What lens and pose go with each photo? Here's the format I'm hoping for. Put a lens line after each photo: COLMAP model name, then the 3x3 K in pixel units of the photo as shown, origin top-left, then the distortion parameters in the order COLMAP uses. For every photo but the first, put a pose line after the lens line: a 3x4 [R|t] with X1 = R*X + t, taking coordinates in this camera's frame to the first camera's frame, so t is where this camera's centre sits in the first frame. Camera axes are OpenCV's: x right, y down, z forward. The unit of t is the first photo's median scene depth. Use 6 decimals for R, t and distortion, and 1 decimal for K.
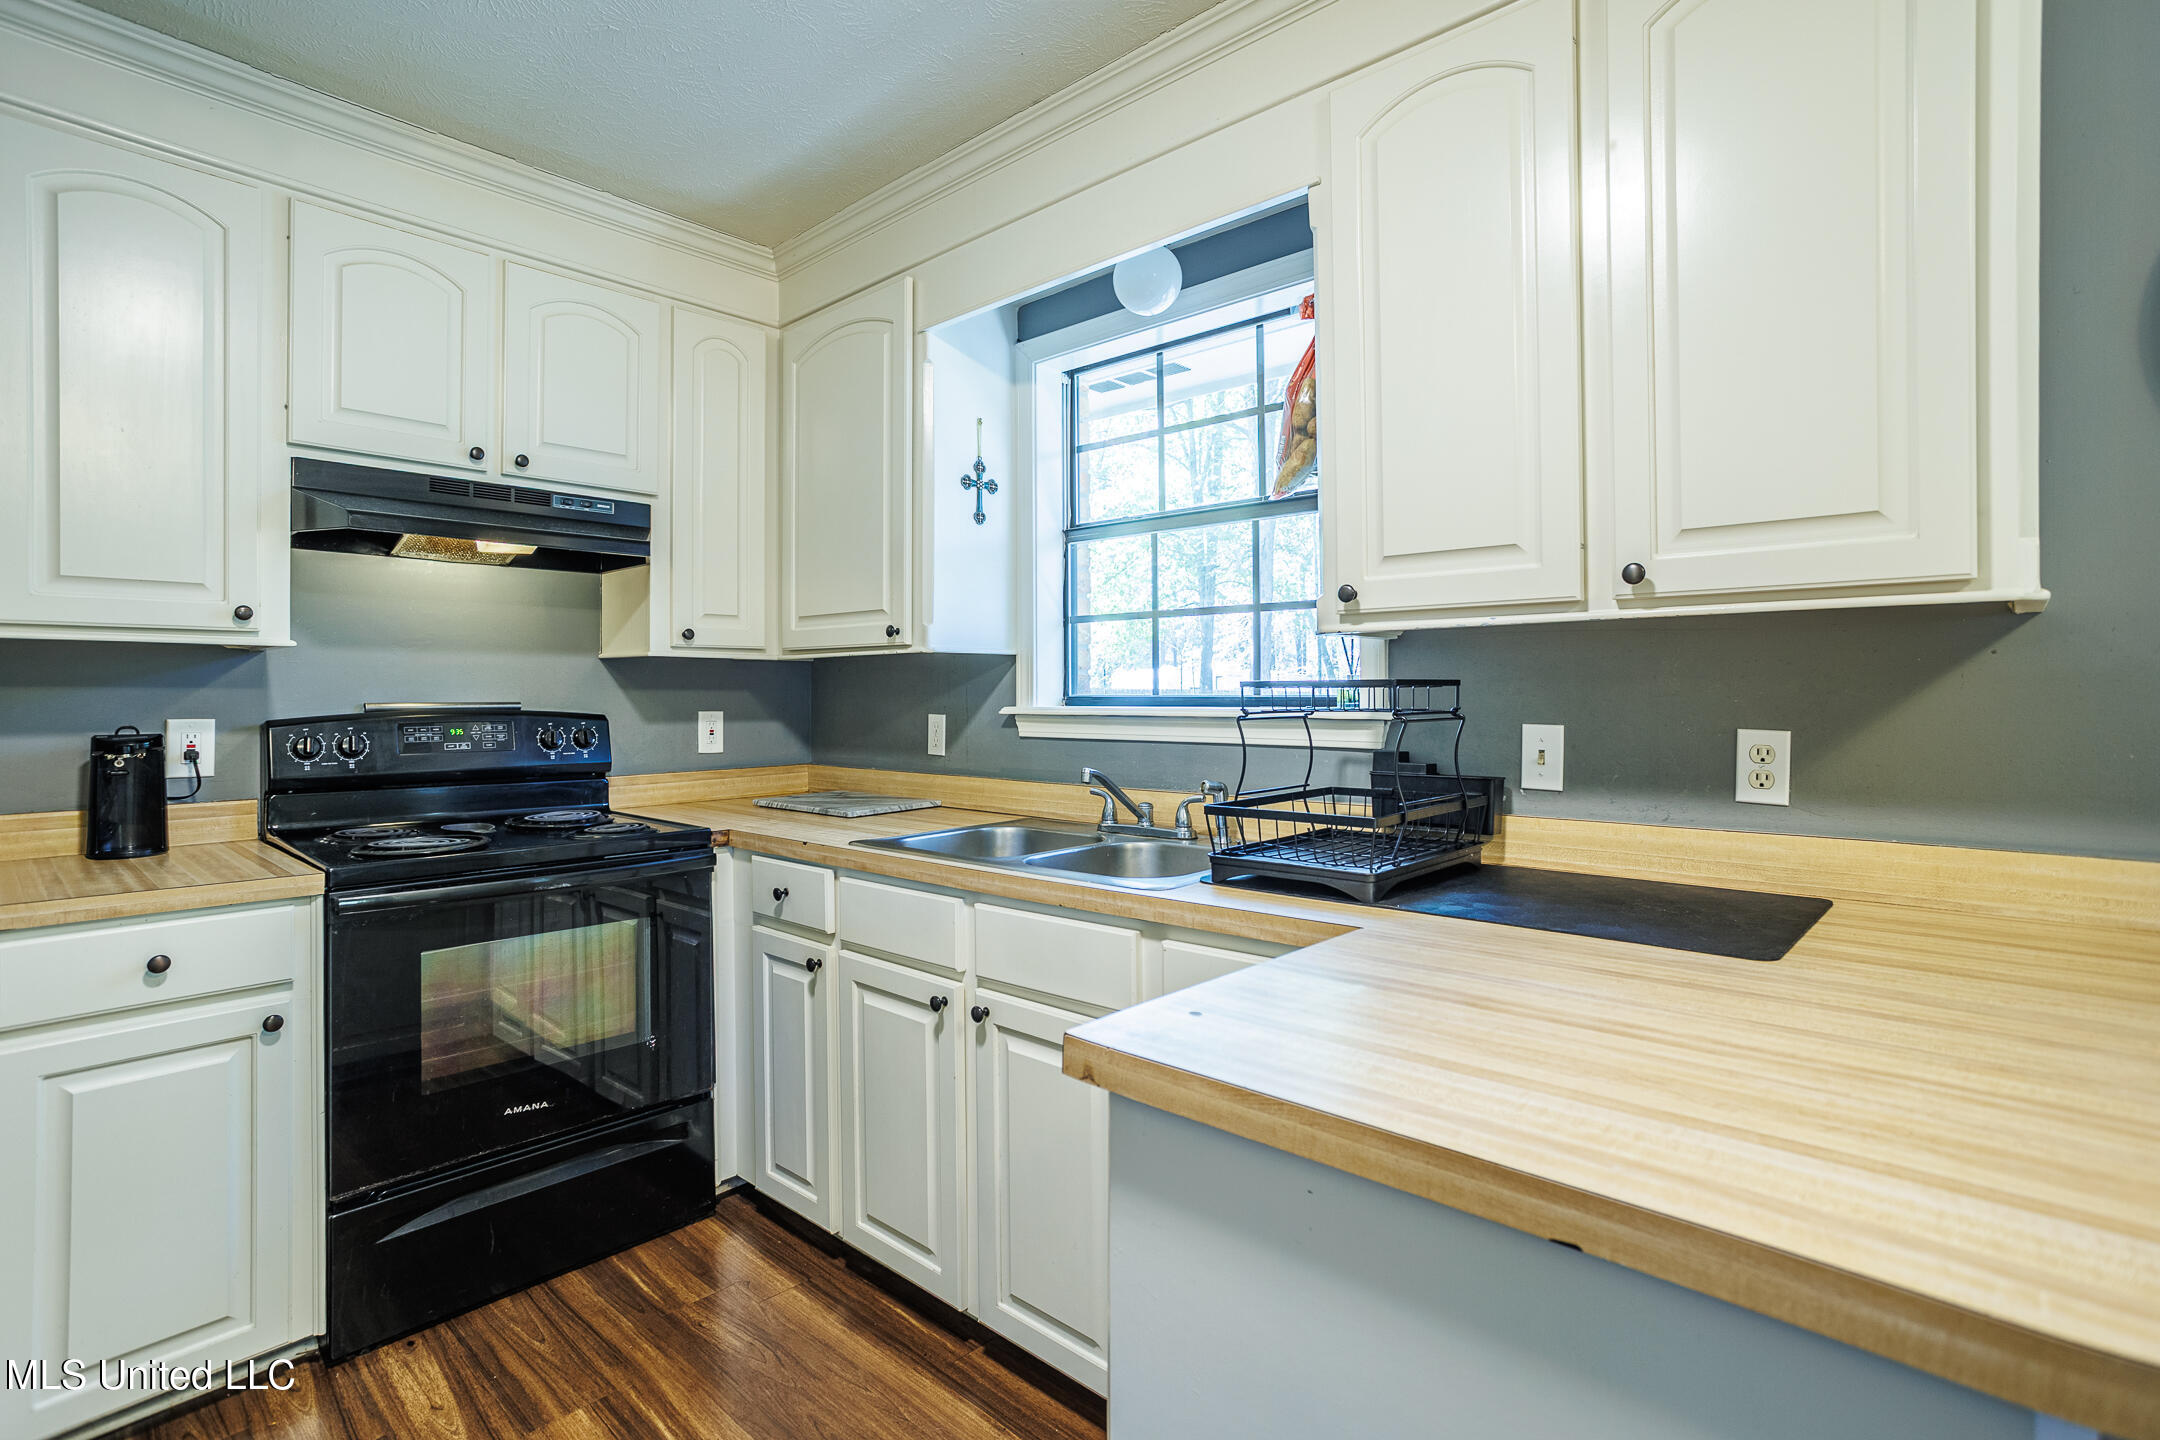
lens RADIAL K [[1027.9, 0, 1061.1], [0, 1027.9, 687.4], [0, 0, 1]] dist [-0.055017, 0.036579]
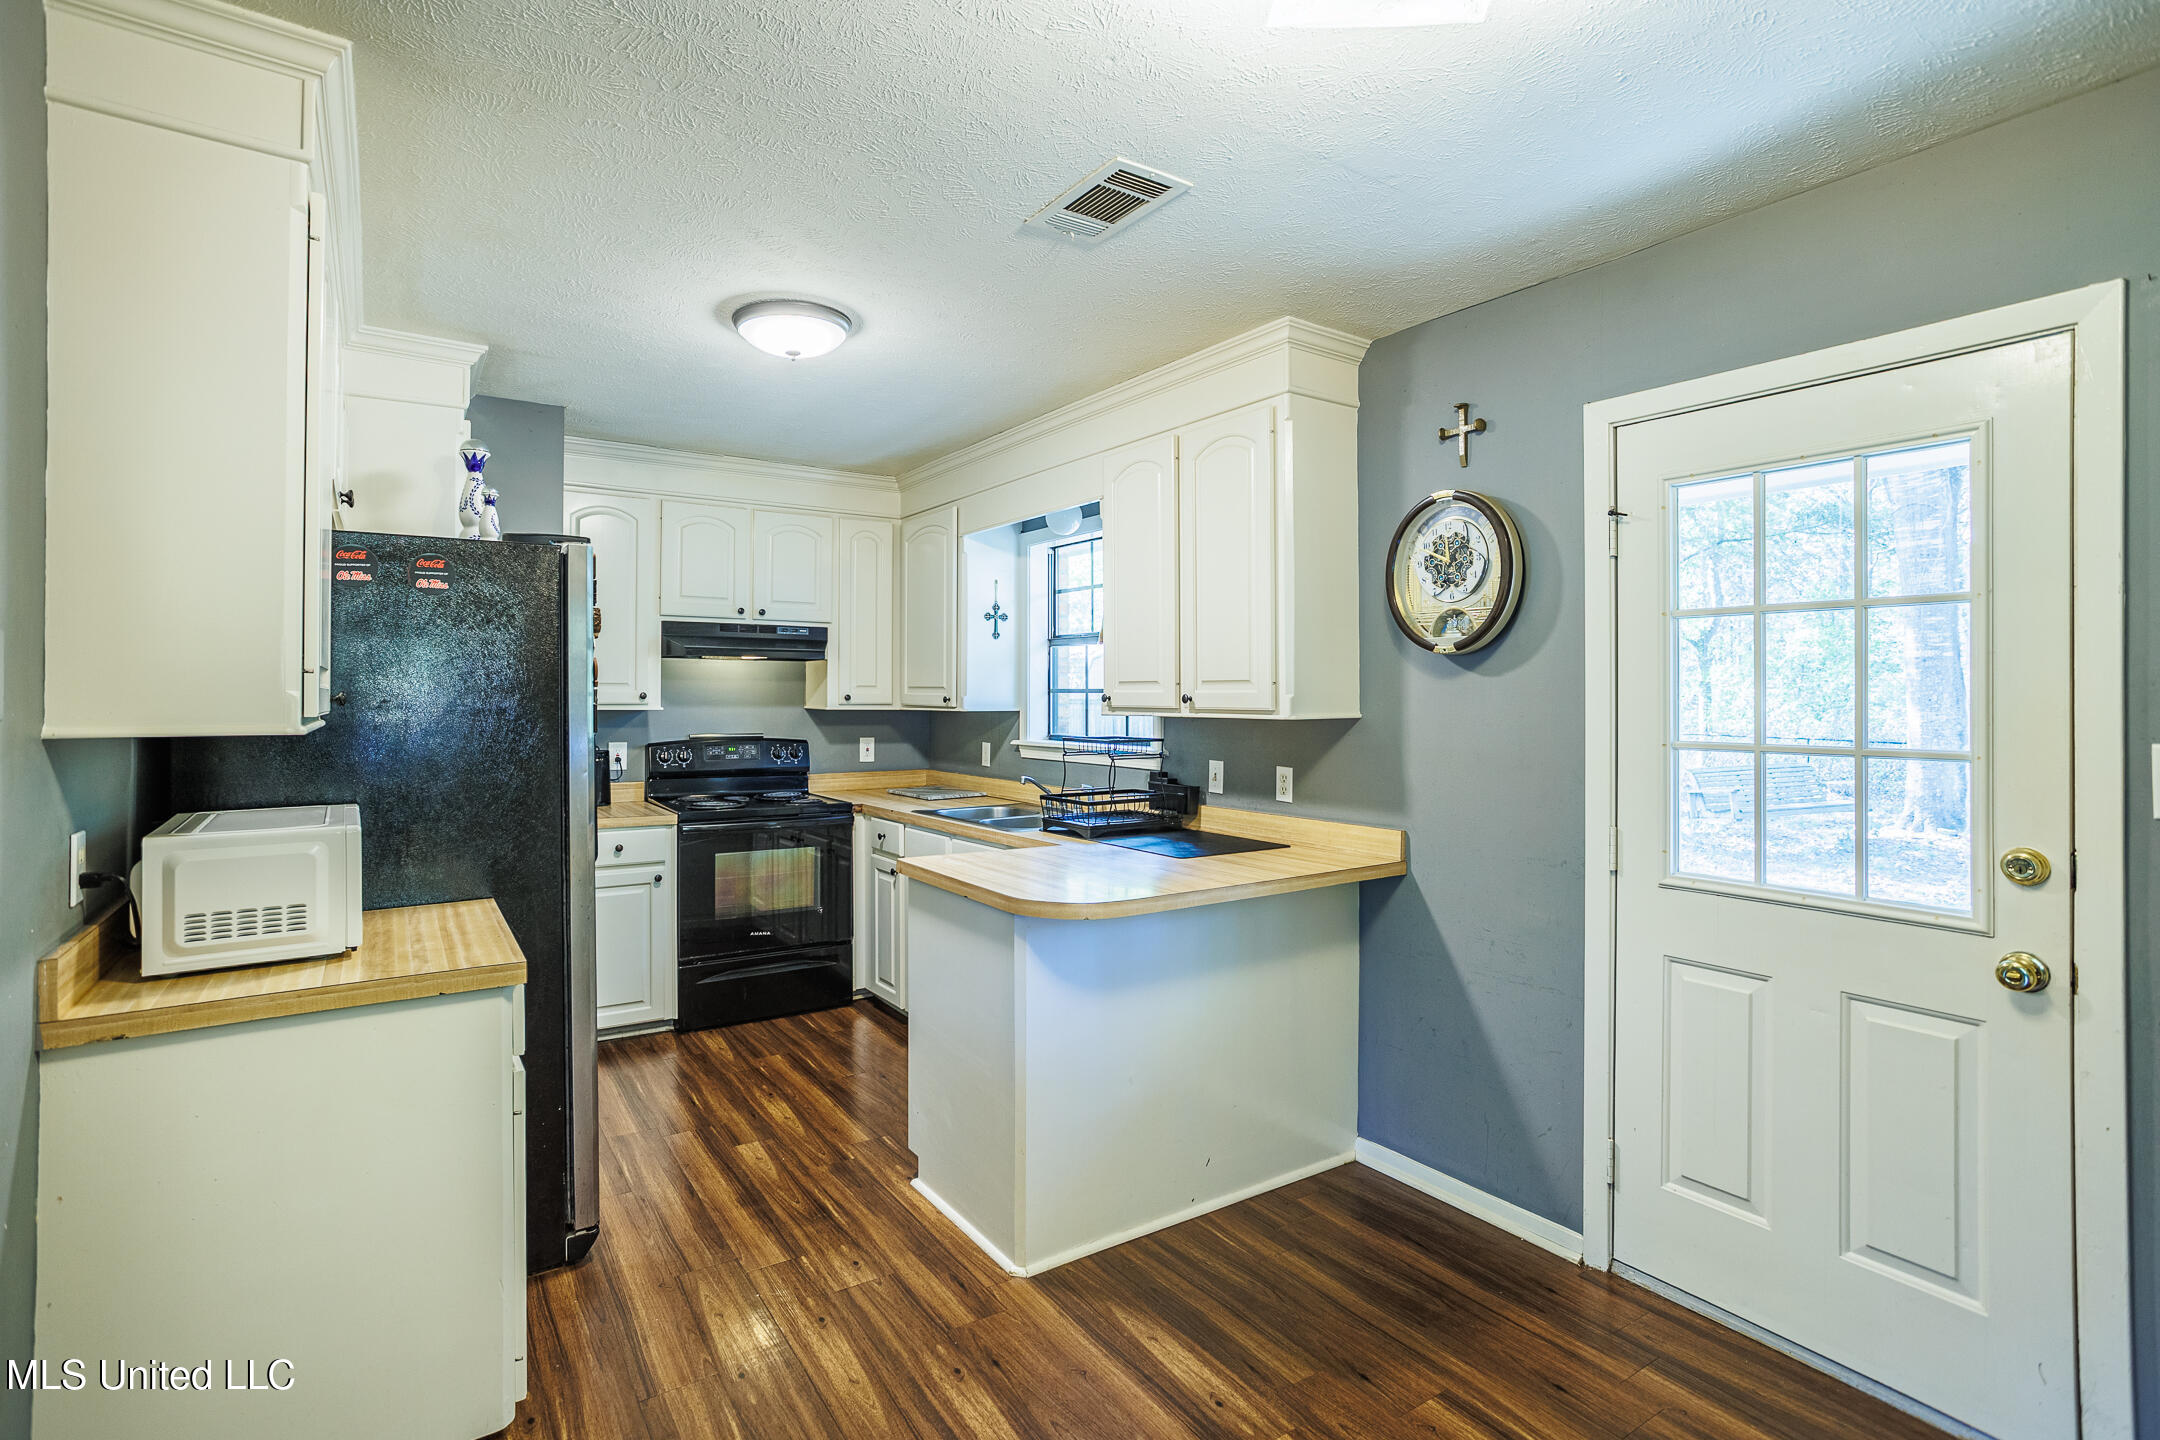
lens RADIAL K [[1027.9, 0, 1061.1], [0, 1027.9, 687.4], [0, 0, 1]] dist [-0.055017, 0.036579]
pose [[0.973097, 0.004486, -0.230352, 0.475337], [-0.004890, 0.999987, -0.001180, -0.077191], [0.230344, 0.002275, 0.973107, -0.773587]]
